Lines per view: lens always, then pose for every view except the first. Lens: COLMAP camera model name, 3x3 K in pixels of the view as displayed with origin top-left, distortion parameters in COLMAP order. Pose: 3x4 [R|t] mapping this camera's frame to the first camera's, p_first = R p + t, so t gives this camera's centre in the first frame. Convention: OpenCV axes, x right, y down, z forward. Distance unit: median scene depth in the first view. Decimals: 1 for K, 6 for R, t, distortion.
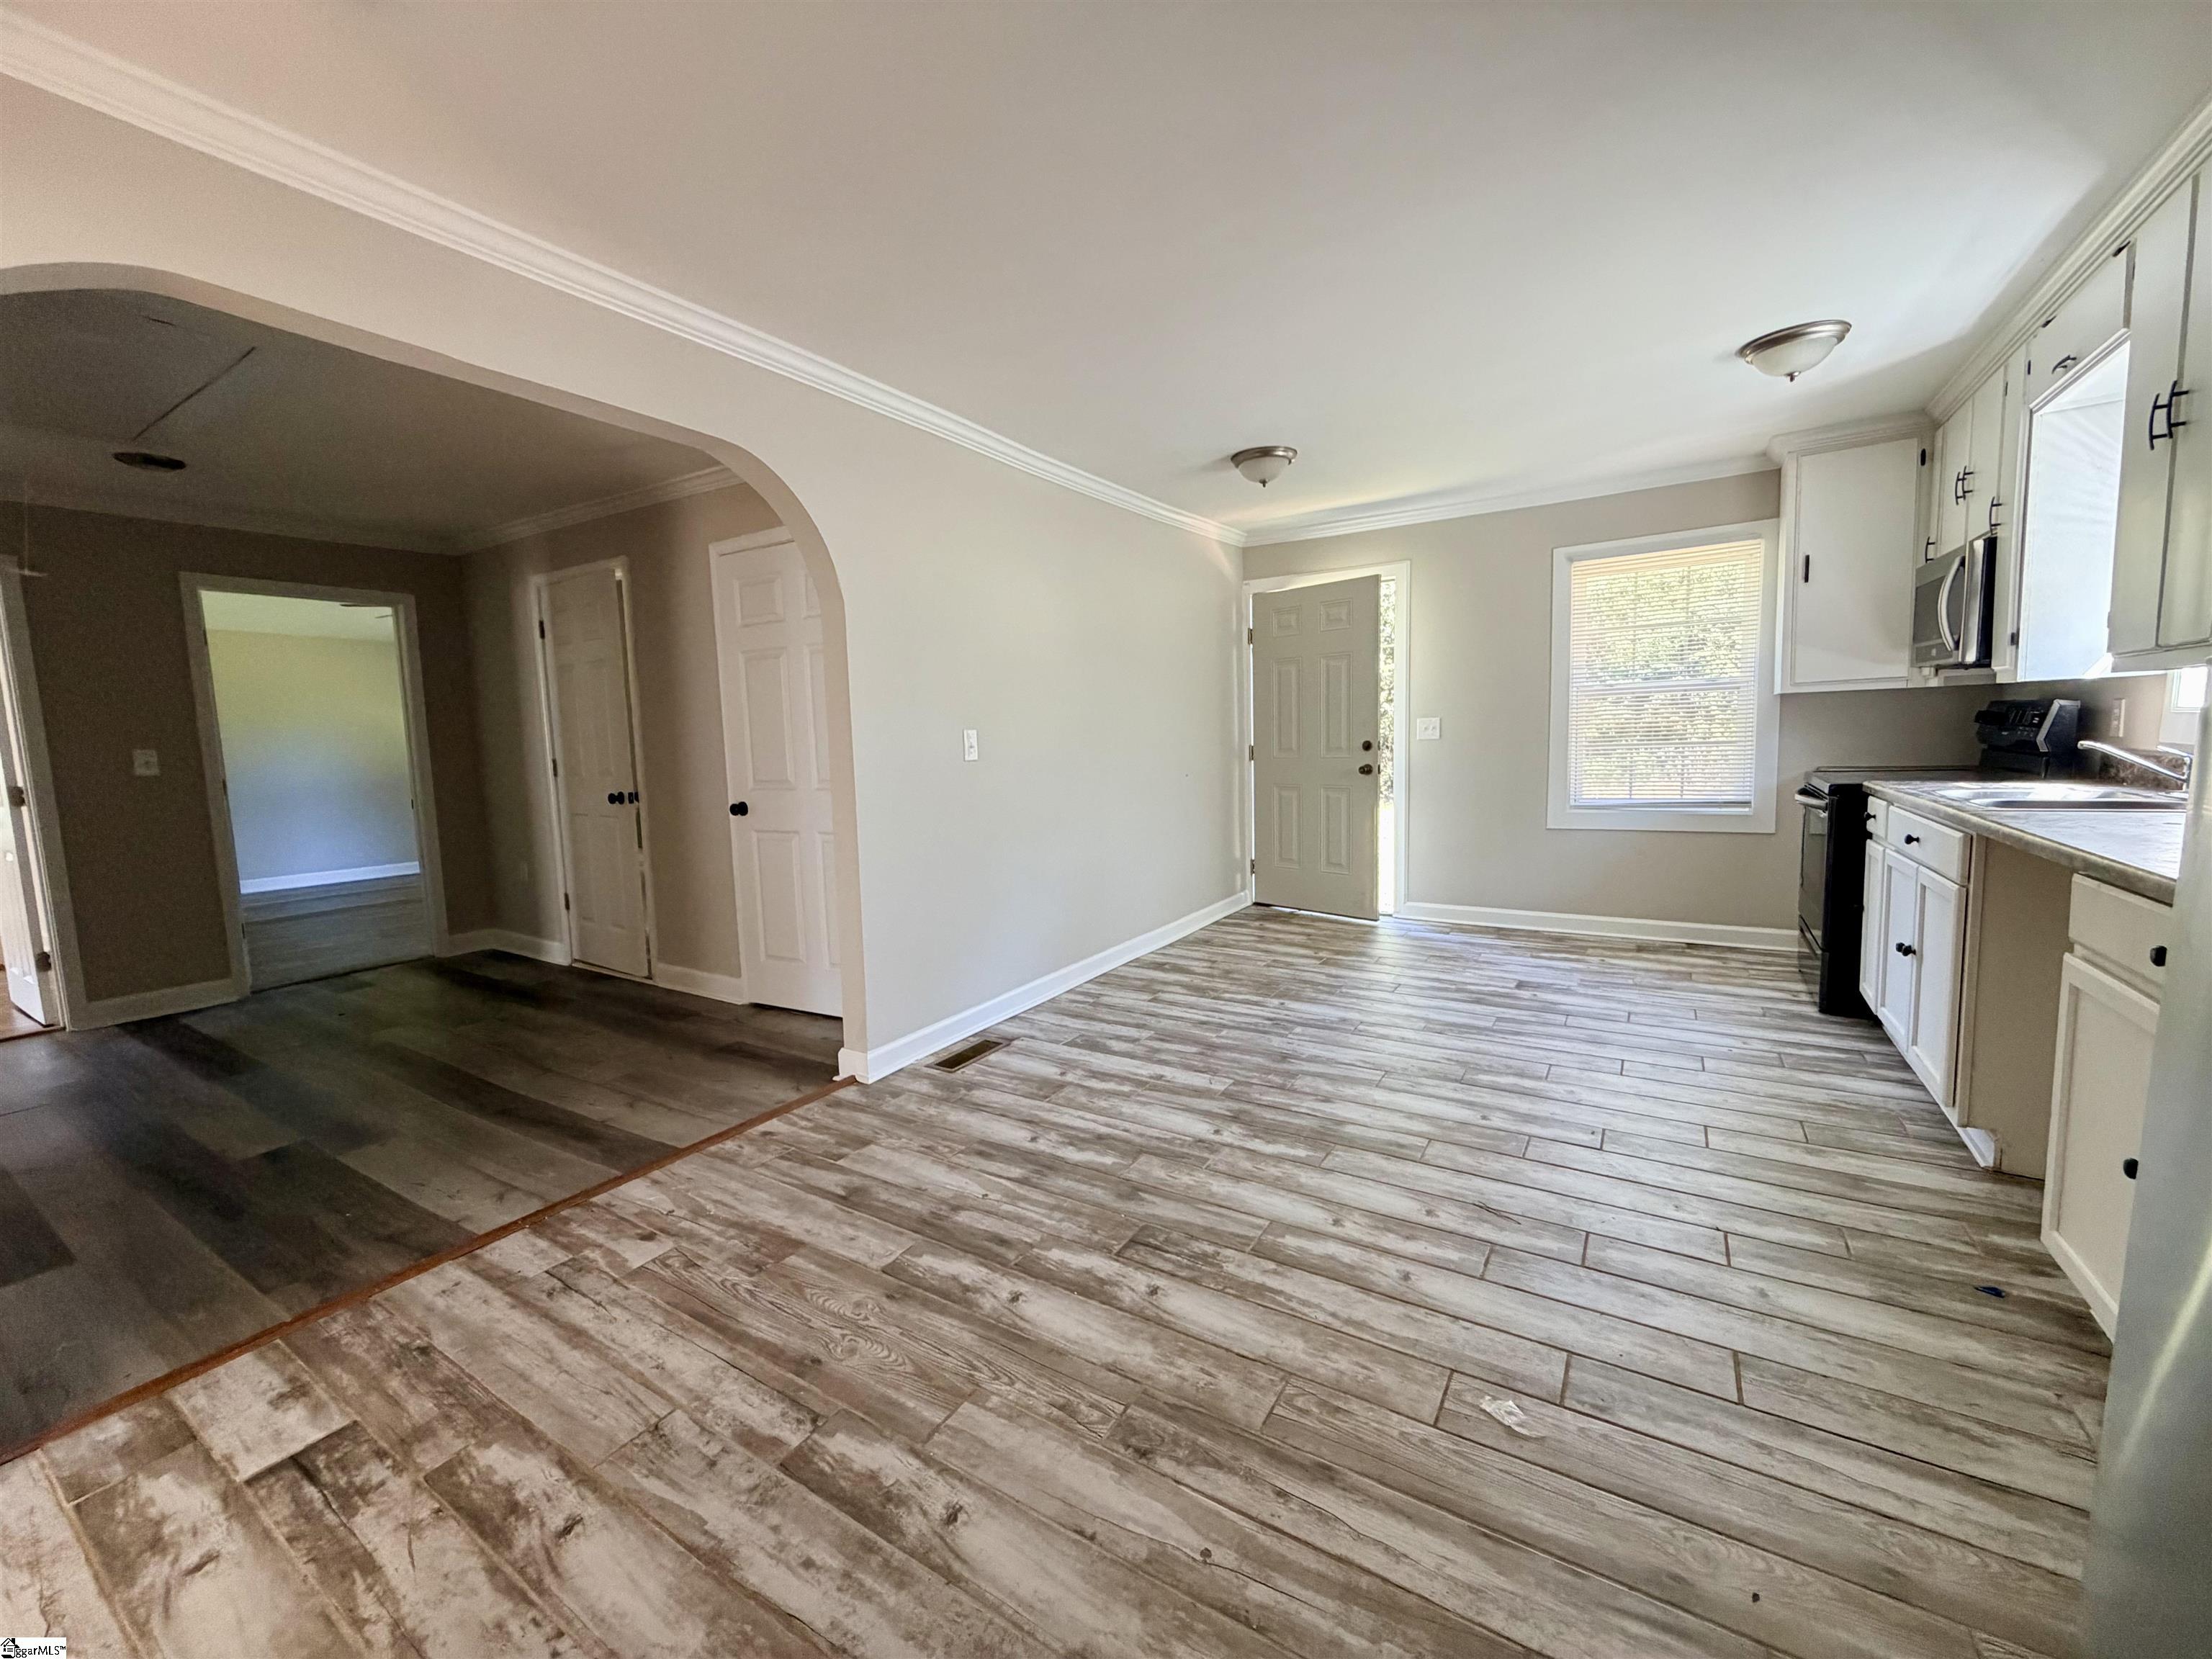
lens RADIAL K [[883.9, 0, 1101.1], [0, 883.9, 833.3], [0, 0, 1]] dist [0.002090, -0.000663]
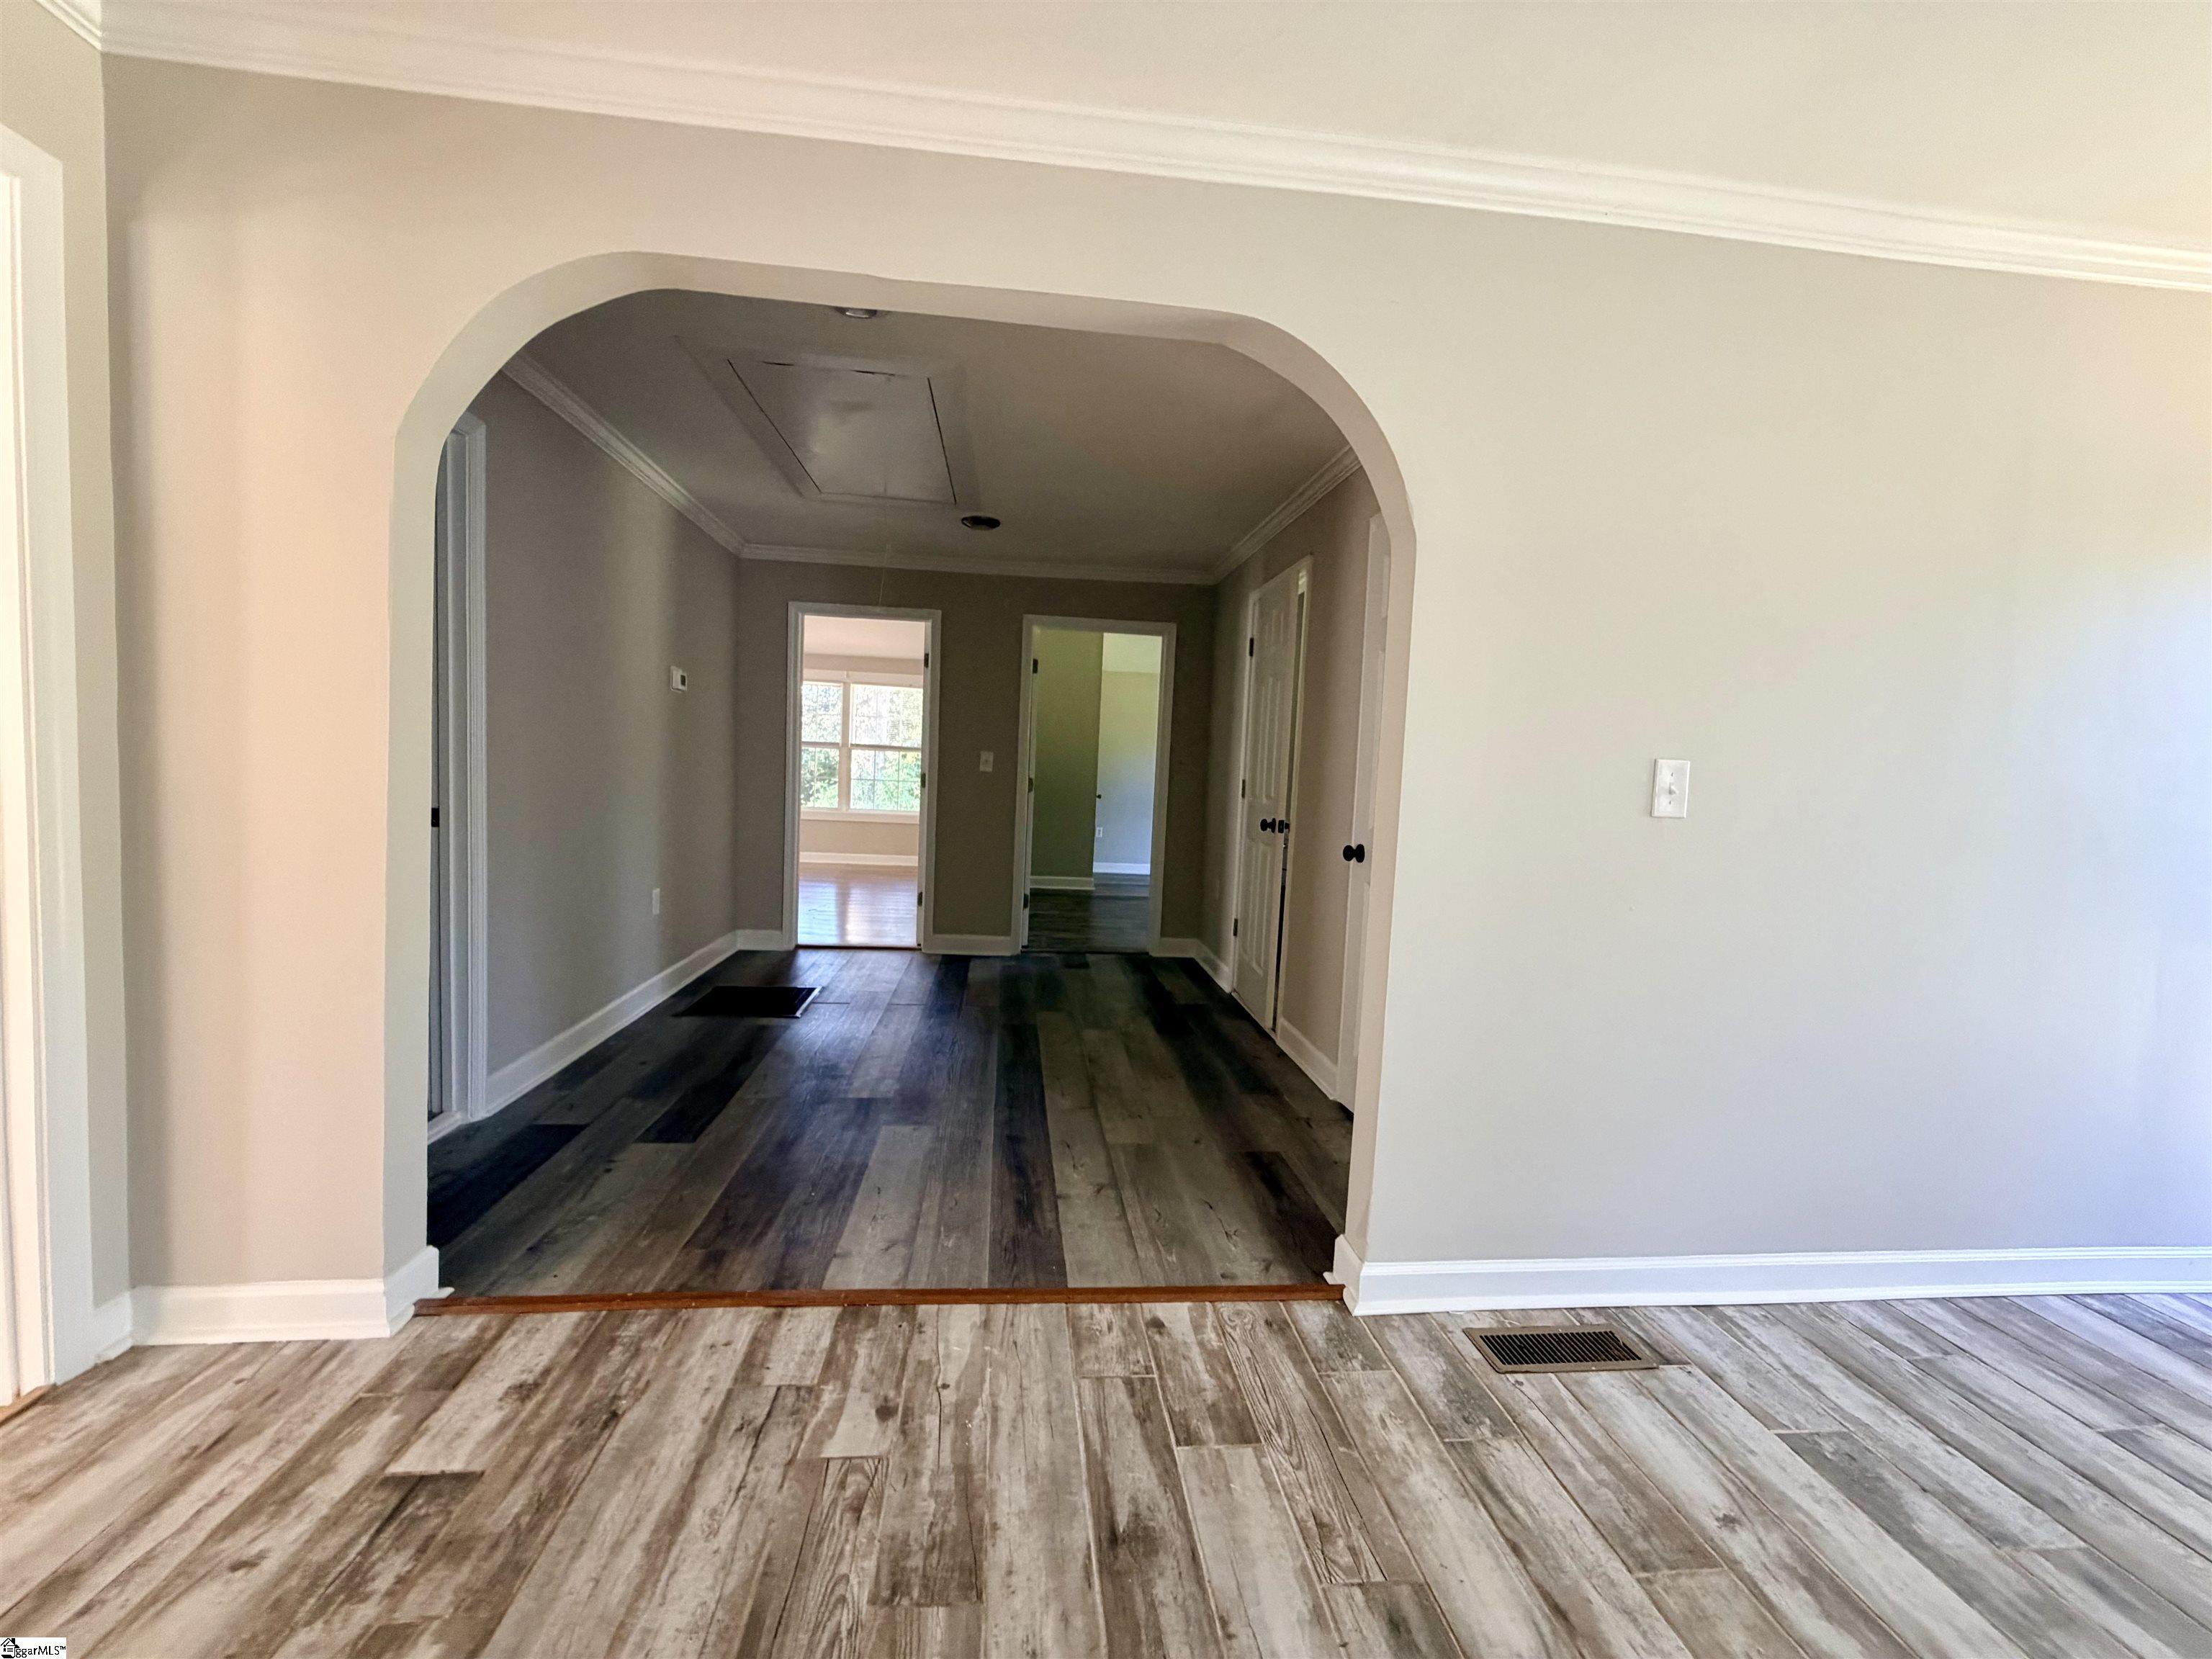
lens RADIAL K [[883.9, 0, 1100.0], [0, 883.9, 827.0], [0, 0, 1]] dist [0.002090, -0.000663]
pose [[0.612574, 0.102632, -0.783722, 0.076584], [-0.147529, 0.988956, 0.014196, -0.035773], [0.776524, 0.106926, 0.620949, 0.431677]]
